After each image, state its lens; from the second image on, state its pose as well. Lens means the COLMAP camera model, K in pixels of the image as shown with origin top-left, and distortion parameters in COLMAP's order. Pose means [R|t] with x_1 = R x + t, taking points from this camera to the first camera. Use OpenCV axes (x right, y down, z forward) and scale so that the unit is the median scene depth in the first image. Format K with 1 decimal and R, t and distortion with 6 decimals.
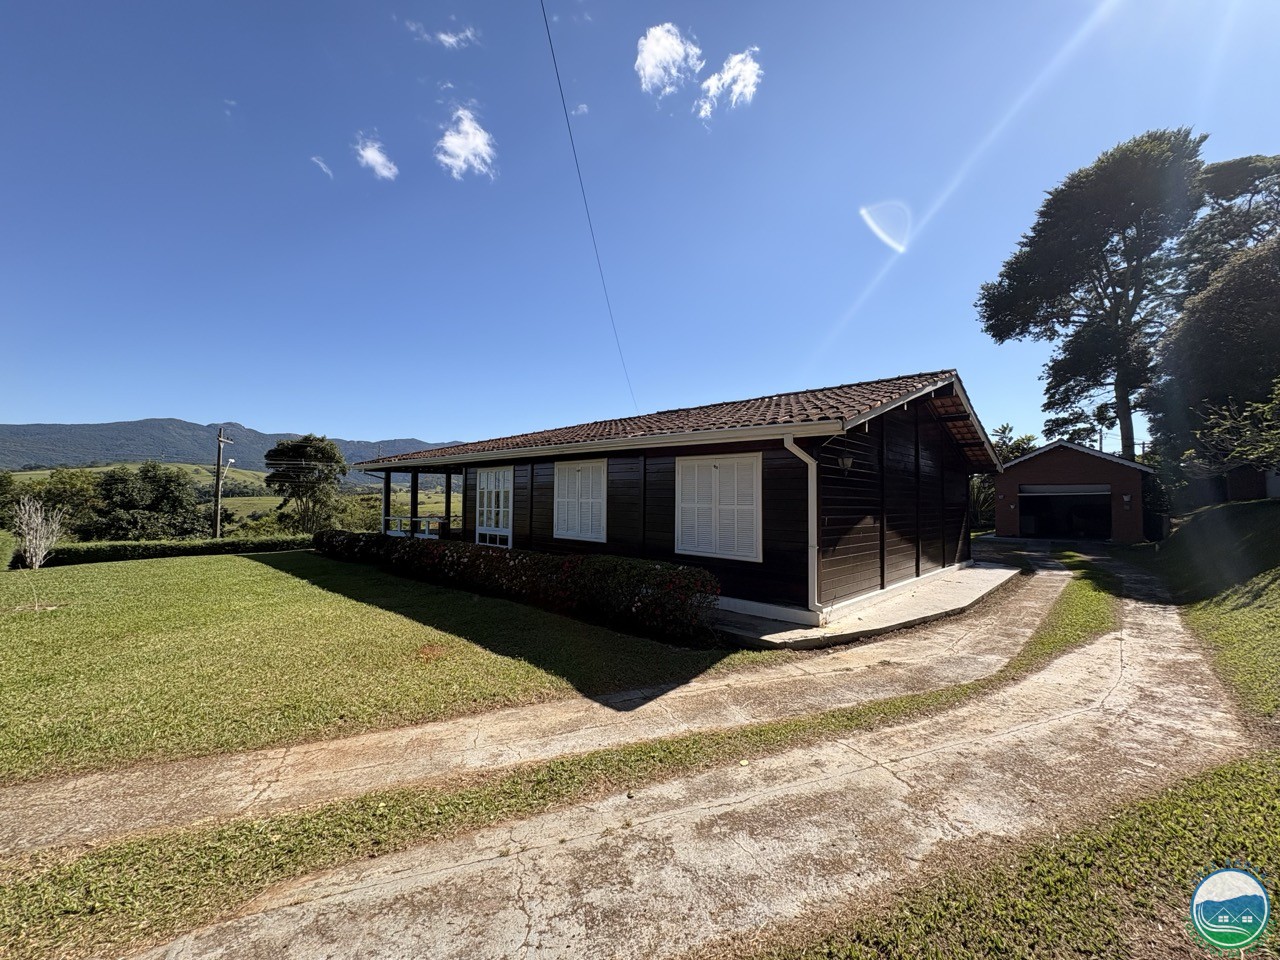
lens RADIAL K [[511.1, 0, 642.7], [0, 511.1, 465.4], [0, 0, 1]] dist [0.001195, 0.000967]
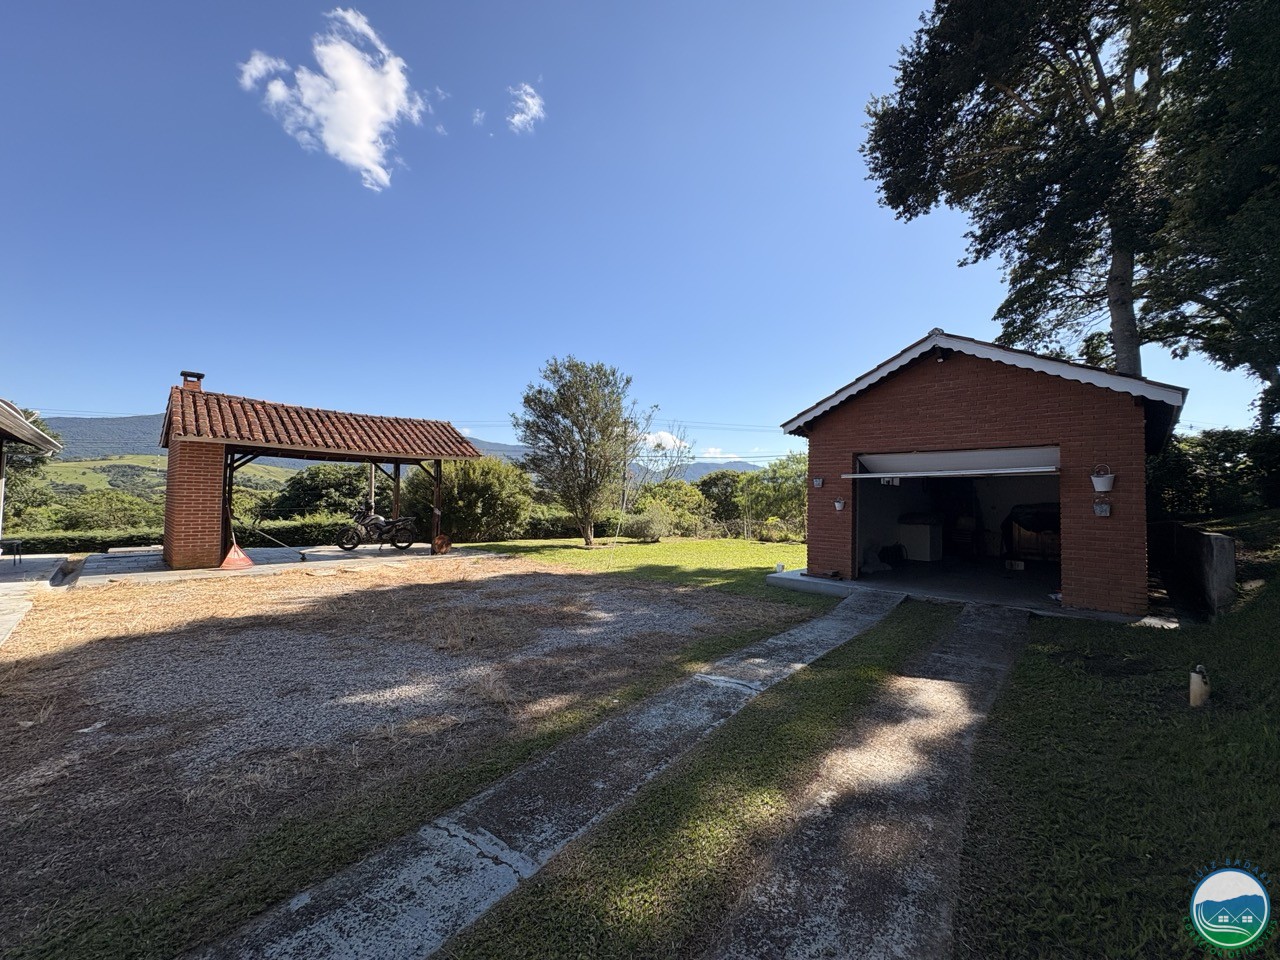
lens RADIAL K [[511.1, 0, 641.0], [0, 511.1, 467.0], [0, 0, 1]] dist [0.001195, 0.000967]
pose [[0.999678, 0.007230, -0.024343, 0.443604], [-0.007028, 0.999940, 0.008354, 0.035934], [0.024402, -0.008180, 0.999669, 0.446578]]
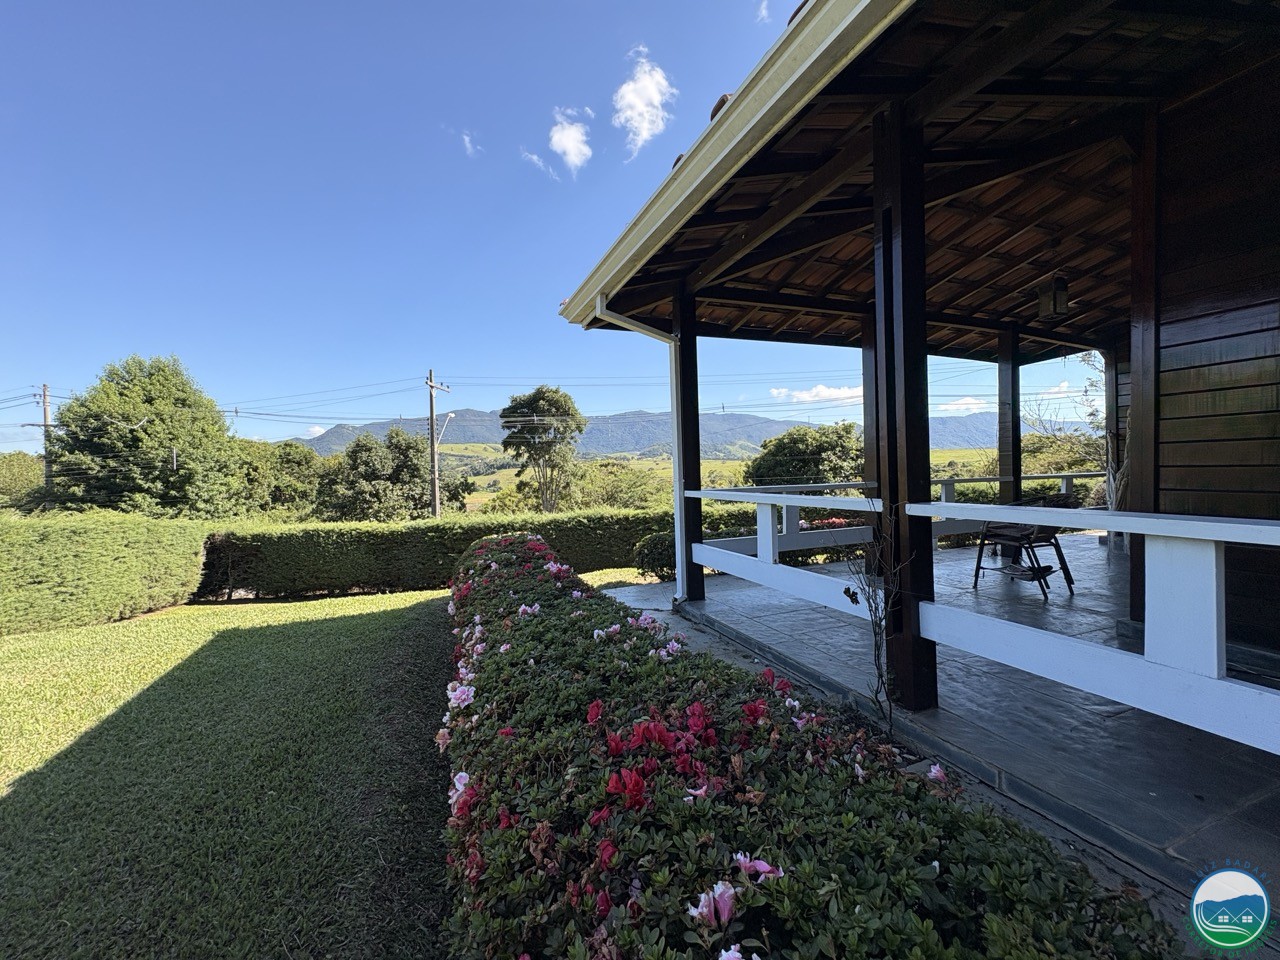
lens RADIAL K [[511.1, 0, 636.7], [0, 511.1, 479.1], [0, 0, 1]] dist [0.001195, 0.000967]
pose [[0.907589, -0.019931, -0.419386, -0.248804], [0.060899, 0.994559, 0.084526, 0.042704], [0.415419, -0.102255, 0.903864, 0.450981]]
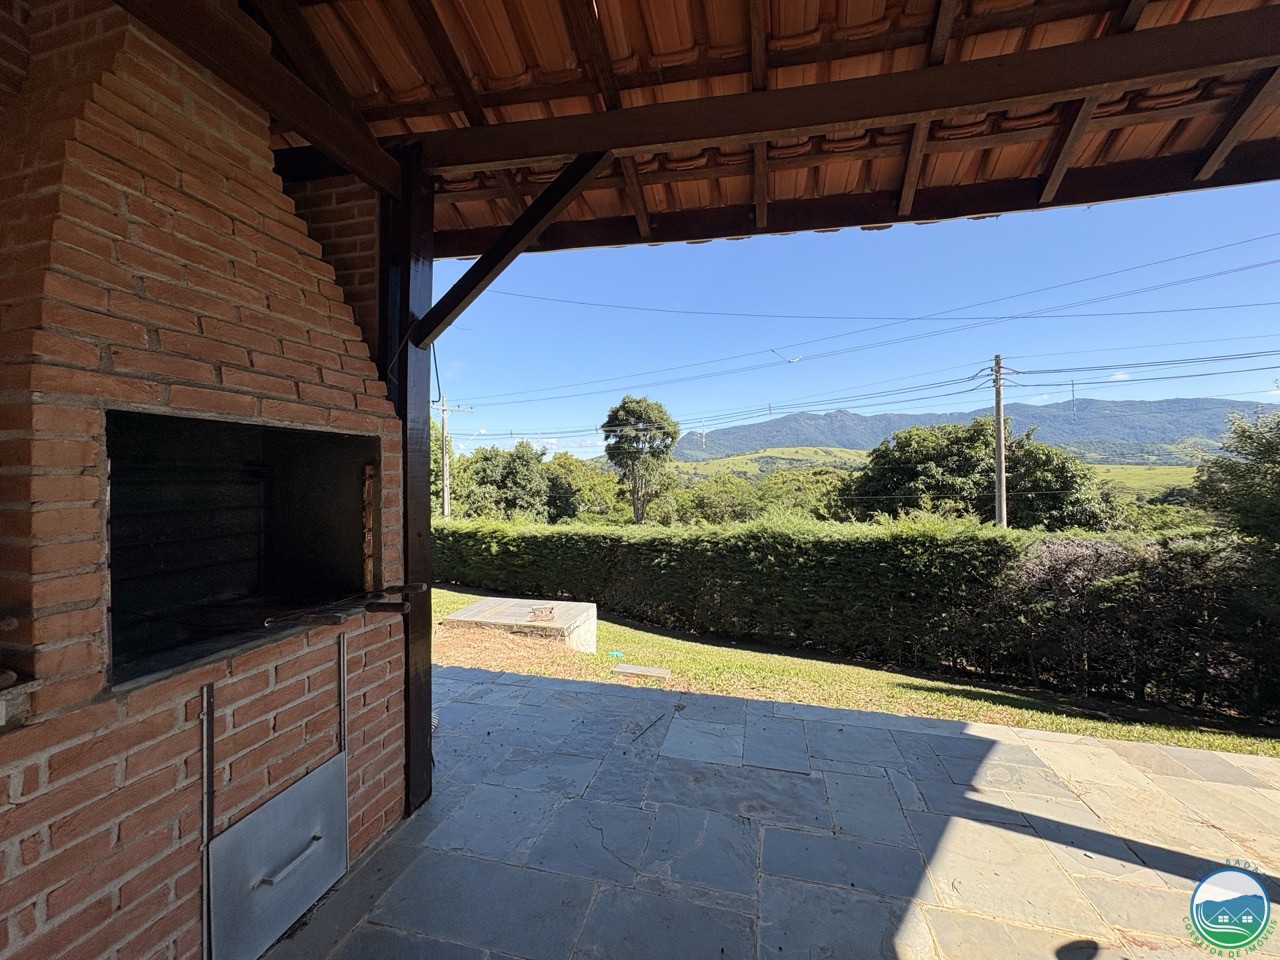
lens RADIAL K [[511.1, 0, 638.7], [0, 511.1, 477.5], [0, 0, 1]] dist [0.001195, 0.000967]
pose [[0.486410, -0.006784, -0.873704, 0.138084], [0.071460, 0.996929, 0.032043, 0.069328], [0.870803, -0.078021, 0.485401, 0.882694]]
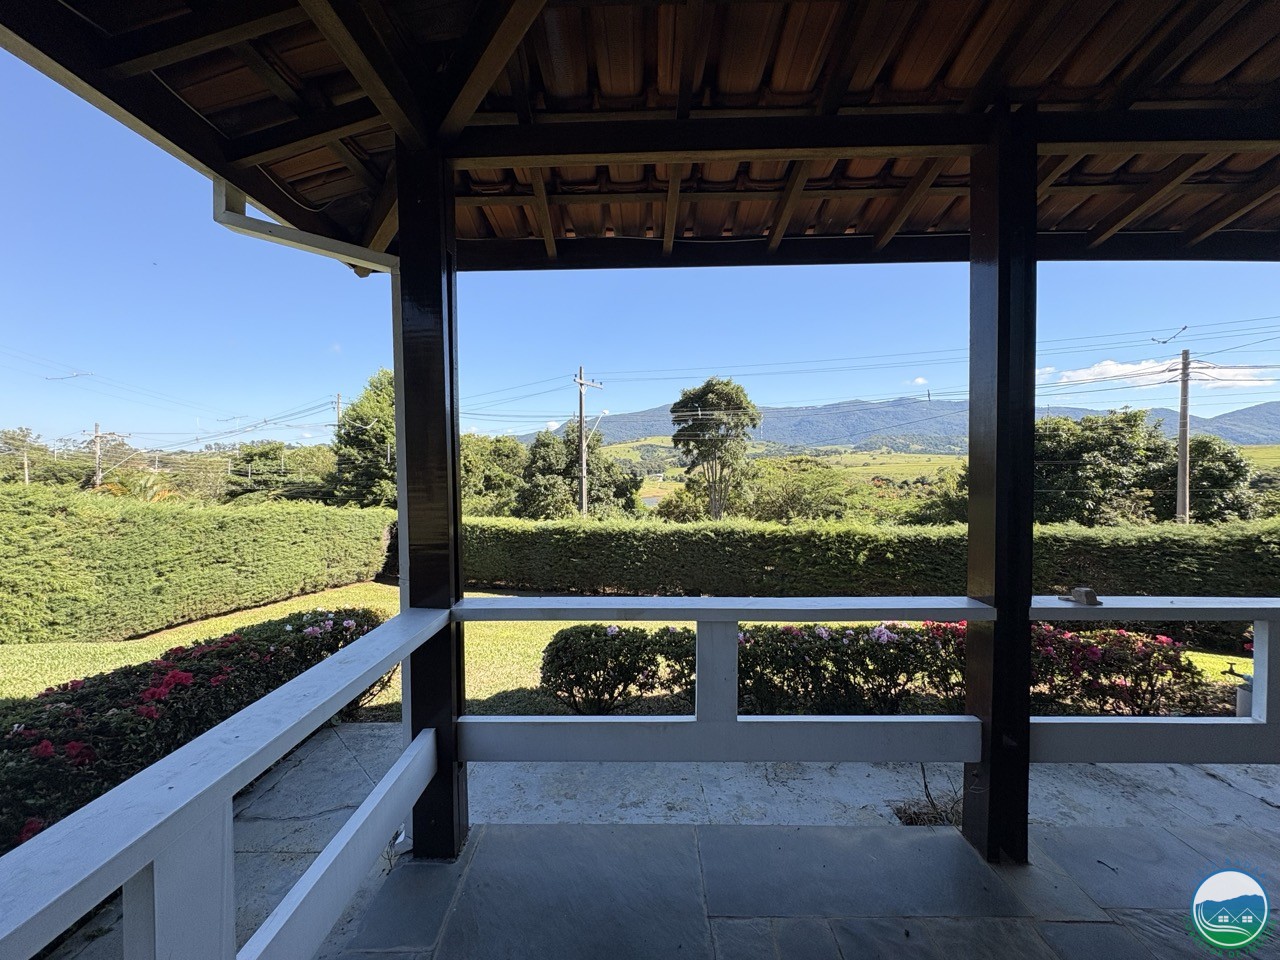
lens RADIAL K [[511.1, 0, 638.1], [0, 511.1, 472.0], [0, 0, 1]] dist [0.001195, 0.000967]
pose [[0.677446, 0.002169, -0.735570, -0.229091], [0.063003, 0.996150, 0.060962, 0.039855], [0.732870, -0.087642, 0.674701, 0.565798]]
